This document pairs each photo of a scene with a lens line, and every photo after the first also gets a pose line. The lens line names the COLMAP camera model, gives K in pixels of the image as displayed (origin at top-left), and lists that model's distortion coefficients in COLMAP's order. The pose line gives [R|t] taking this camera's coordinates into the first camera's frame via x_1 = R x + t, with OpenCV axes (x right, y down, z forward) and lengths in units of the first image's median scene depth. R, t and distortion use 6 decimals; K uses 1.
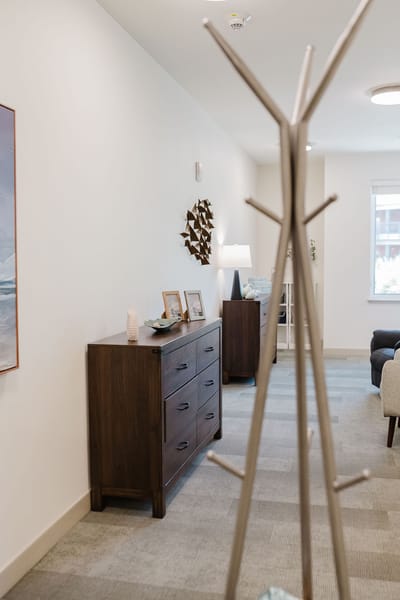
lens RADIAL K [[630.0, 0, 200.0], [0, 630.0, 300.0], [0, 0, 1]] dist [-0.017745, 0.019544]
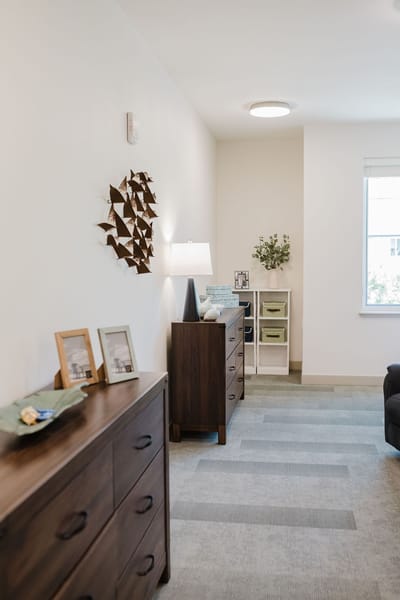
lens RADIAL K [[630.0, 0, 200.0], [0, 630.0, 300.0], [0, 0, 1]] dist [-0.017745, 0.019544]
pose [[0.997047, -0.007605, 0.076413, 0.016728], [0.007121, 0.999953, 0.006602, -0.032654], [-0.076460, -0.006038, 0.997054, 0.351264]]
